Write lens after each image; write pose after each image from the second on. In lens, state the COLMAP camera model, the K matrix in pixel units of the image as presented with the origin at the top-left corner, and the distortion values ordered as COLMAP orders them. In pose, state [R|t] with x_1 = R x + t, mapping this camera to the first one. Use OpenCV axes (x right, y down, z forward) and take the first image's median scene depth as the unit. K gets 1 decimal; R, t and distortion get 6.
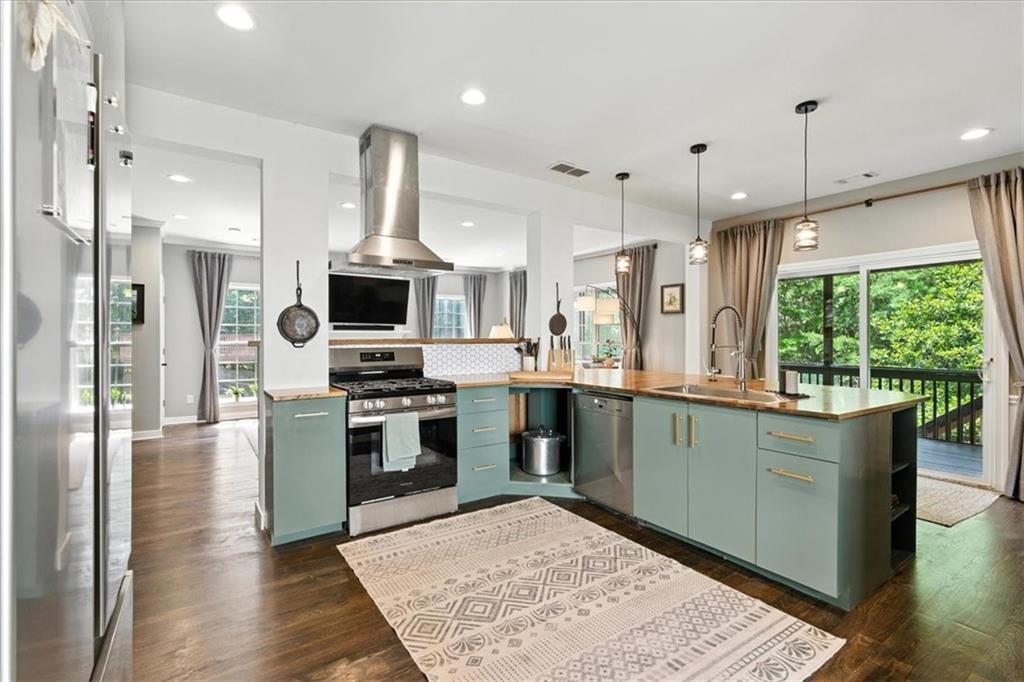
lens RADIAL K [[462.6, 0, 514.3], [0, 462.6, 338.9], [0, 0, 1]] dist [-0.000215, 0.000065]
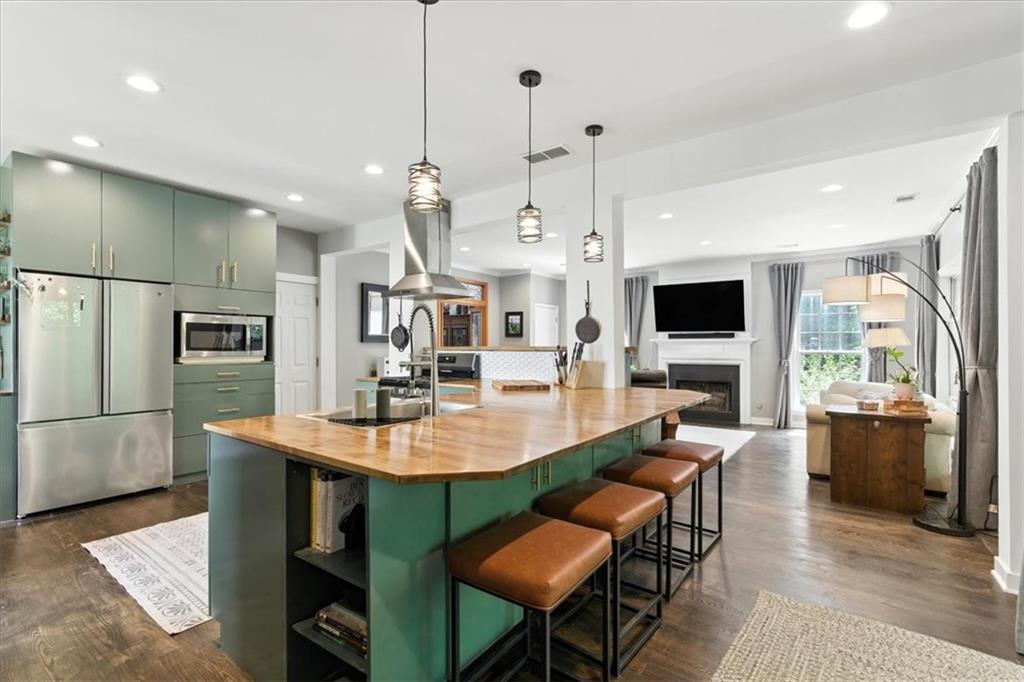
lens RADIAL K [[462.6, 0, 512.1], [0, 462.6, 346.1], [0, 0, 1]] dist [-0.000215, 0.000065]
pose [[0.339589, 0.000515, -0.940574, 0.535819], [-0.003911, 0.999992, -0.000864, -0.000567], [0.940566, 0.003972, 0.339588, 0.371928]]
